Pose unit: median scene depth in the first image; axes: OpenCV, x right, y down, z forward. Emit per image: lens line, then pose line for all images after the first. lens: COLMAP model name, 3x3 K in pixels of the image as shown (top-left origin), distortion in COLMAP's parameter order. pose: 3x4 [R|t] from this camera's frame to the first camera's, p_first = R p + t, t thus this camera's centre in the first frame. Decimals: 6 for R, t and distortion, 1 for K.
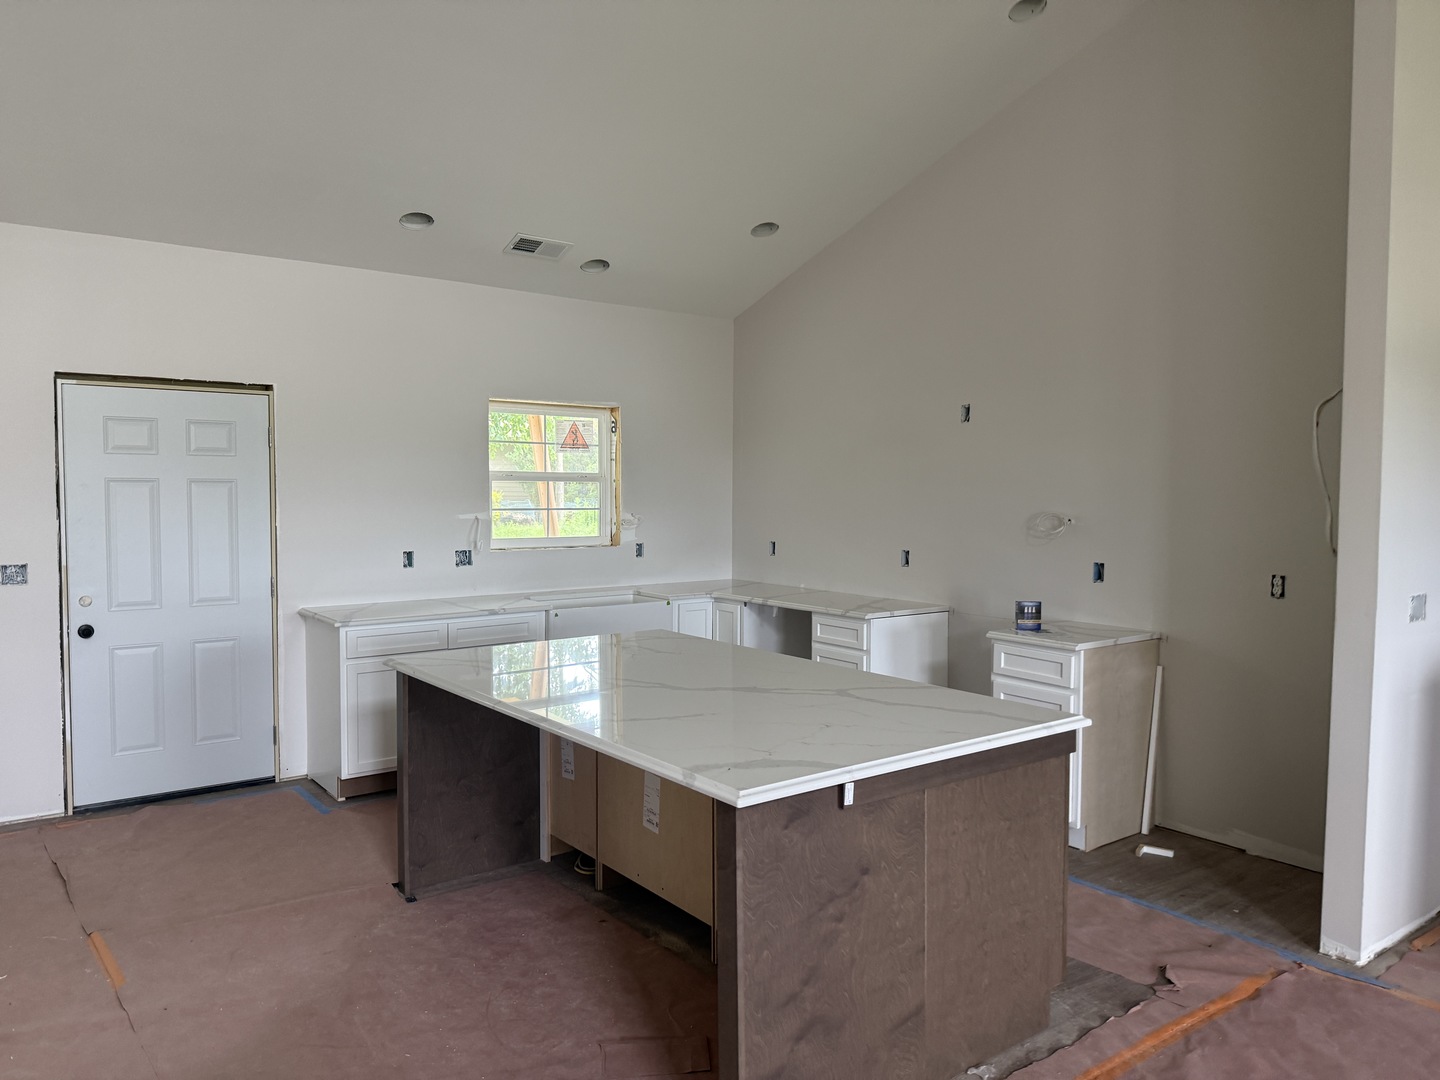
lens RADIAL K [[1024.7, 0, 720.0], [0, 1024.7, 540.0], [0, 0, 1]] dist [0.142391, -0.165397]
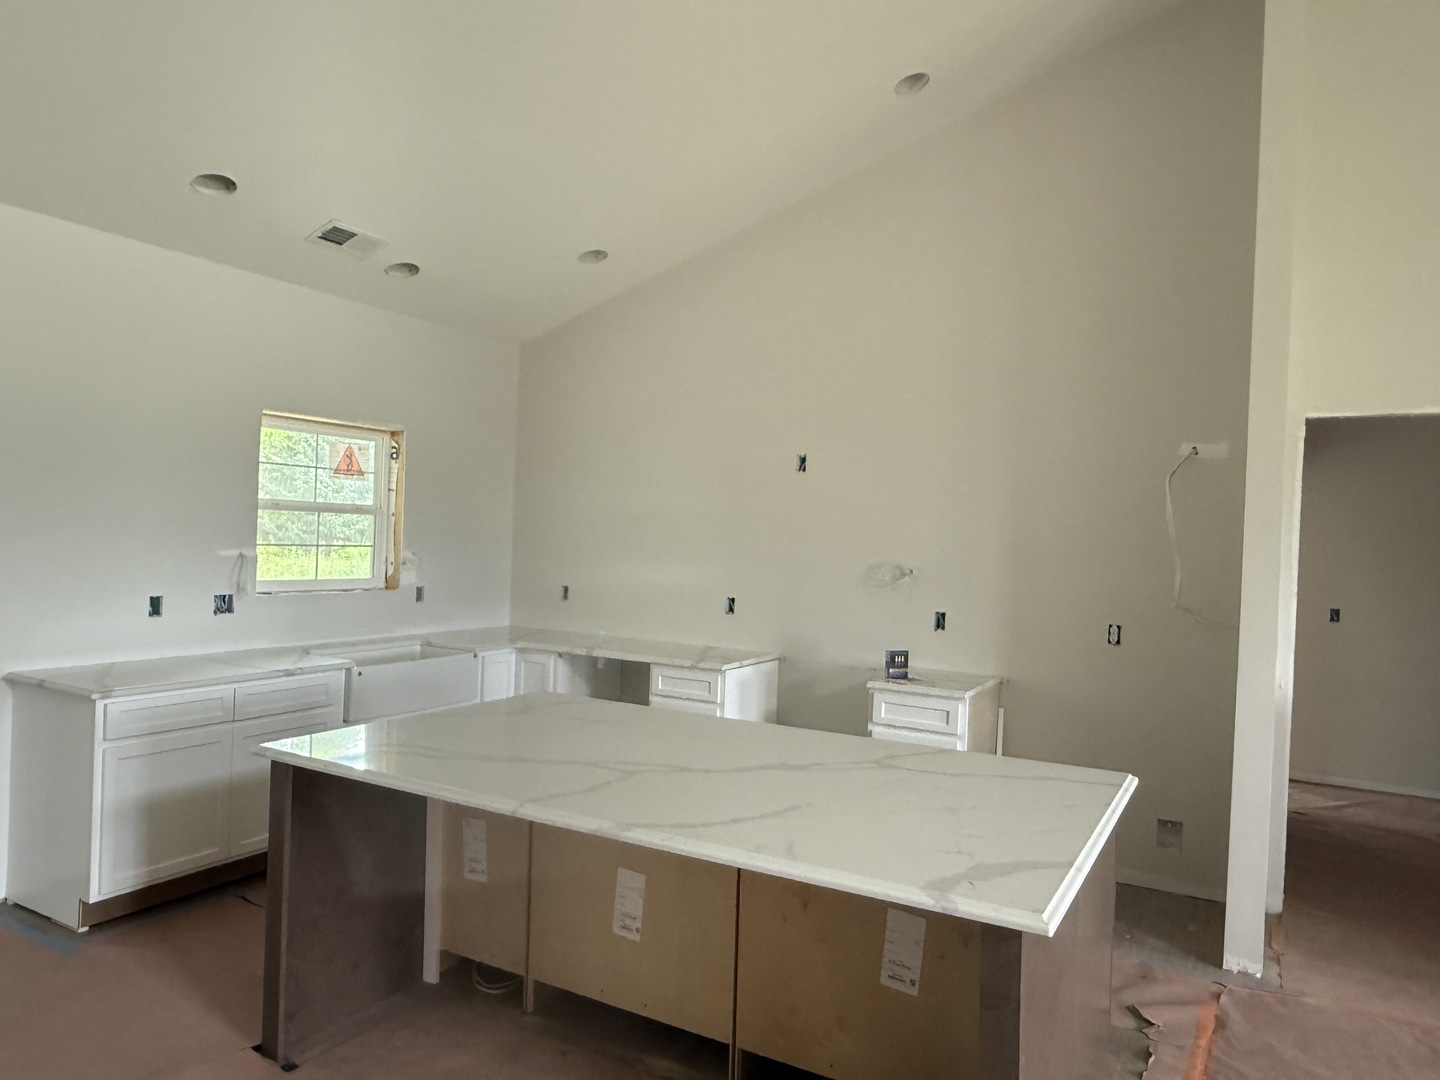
lens RADIAL K [[981.7, 0, 720.0], [0, 981.7, 540.0], [0, 0, 1]] dist [-0.000479, 0.023117]
pose [[0.918740, 0.027747, 0.393888, -0.212221], [-0.013048, 0.999117, -0.039946, -0.007544], [-0.394648, 0.031561, 0.918290, 0.150748]]
